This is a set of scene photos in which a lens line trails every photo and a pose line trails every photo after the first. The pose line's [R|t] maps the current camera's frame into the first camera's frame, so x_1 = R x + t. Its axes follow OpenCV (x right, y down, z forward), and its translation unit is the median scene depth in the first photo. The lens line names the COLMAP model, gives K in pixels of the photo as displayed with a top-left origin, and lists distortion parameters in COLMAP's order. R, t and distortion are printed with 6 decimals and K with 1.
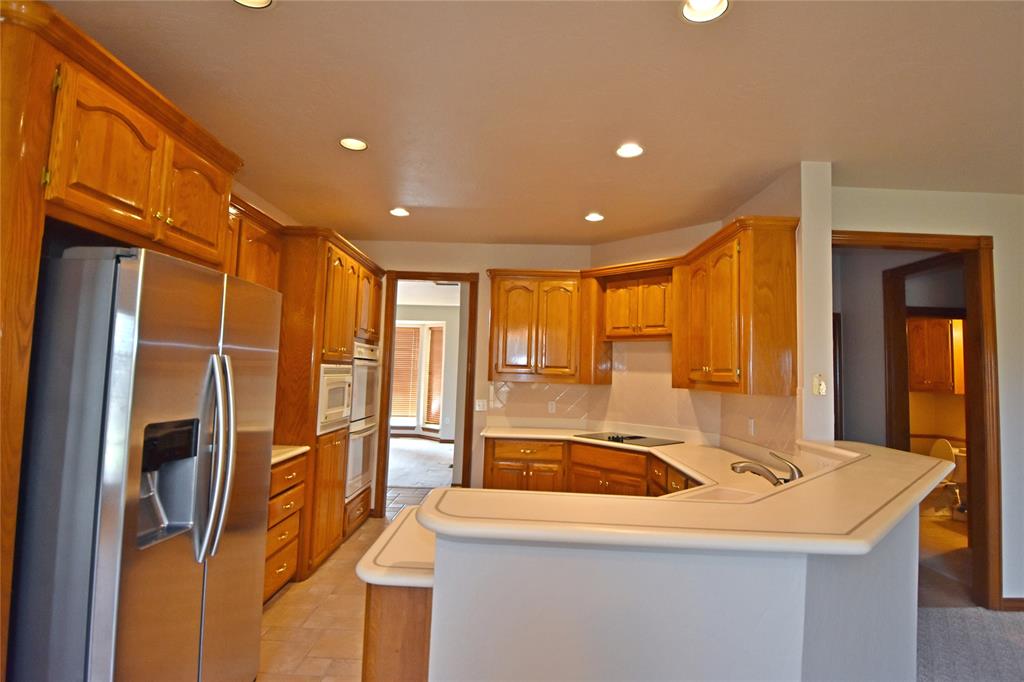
lens RADIAL K [[524.4, 0, 513.7], [0, 524.4, 330.2], [0, 0, 1]] dist [0.028091, -0.041438]
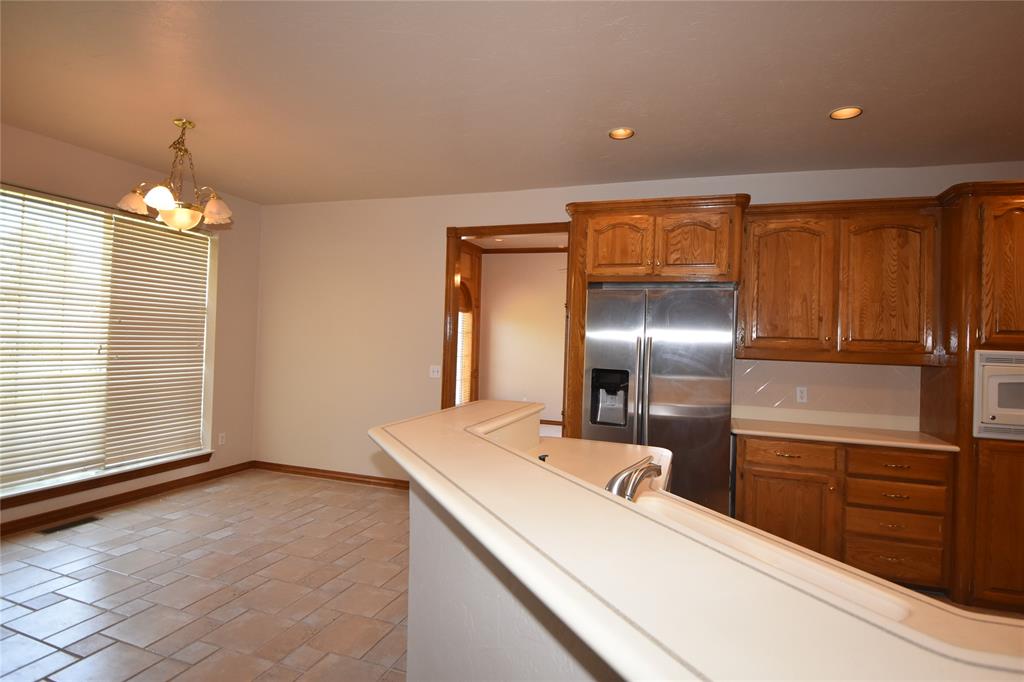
lens RADIAL K [[524.4, 0, 513.7], [0, 524.4, 330.2], [0, 0, 1]] dist [0.028091, -0.041438]
pose [[-0.339451, -0.054681, -0.939033, 0.482964], [0.035150, 0.996874, -0.070756, 0.051672], [0.939967, -0.057025, -0.336467, 0.474426]]
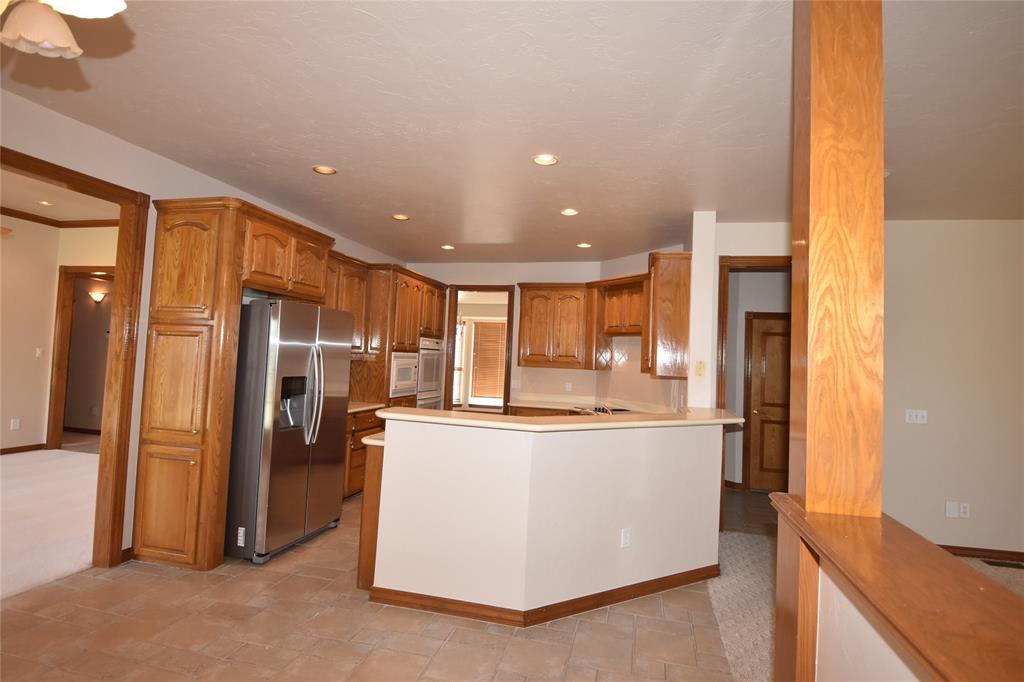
lens RADIAL K [[524.4, 0, 513.7], [0, 524.4, 330.2], [0, 0, 1]] dist [0.028091, -0.041438]
pose [[0.972027, -0.000403, -0.234868, 0.269945], [0.004529, 0.999845, 0.017030, -0.019382], [0.234824, -0.017617, 0.971878, -0.325918]]
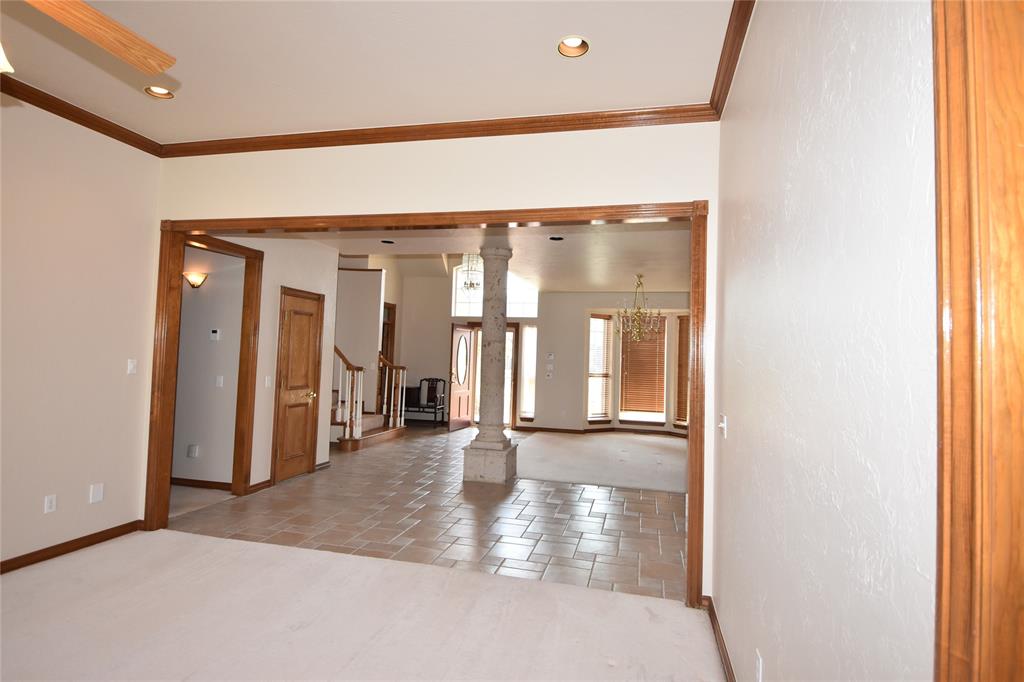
lens RADIAL K [[524.4, 0, 513.7], [0, 524.4, 330.2], [0, 0, 1]] dist [0.028091, -0.041438]
pose [[0.971629, -0.008956, -0.236341, -0.530837], [0.013783, 0.999729, 0.018779, -0.004902], [0.236108, -0.021504, 0.971489, 0.080943]]
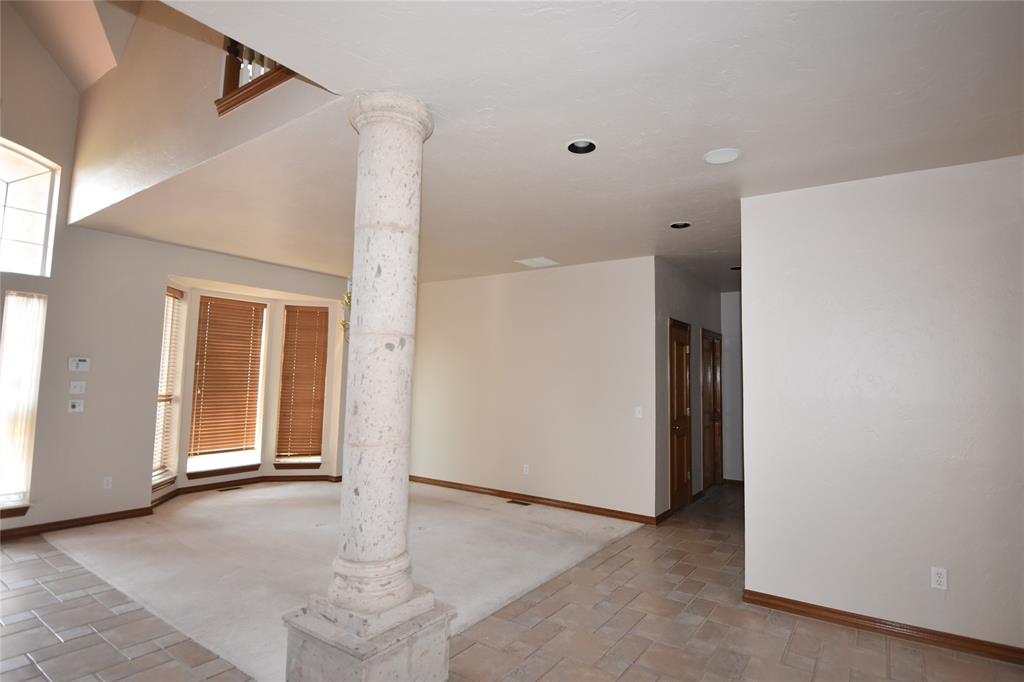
lens RADIAL K [[524.4, 0, 513.7], [0, 524.4, 330.2], [0, 0, 1]] dist [0.028091, -0.041438]
pose [[0.572660, 0.055056, 0.817942, -1.246401], [-0.068879, 0.997446, -0.018914, 0.042107], [-0.816894, -0.045508, 0.574989, 0.963878]]
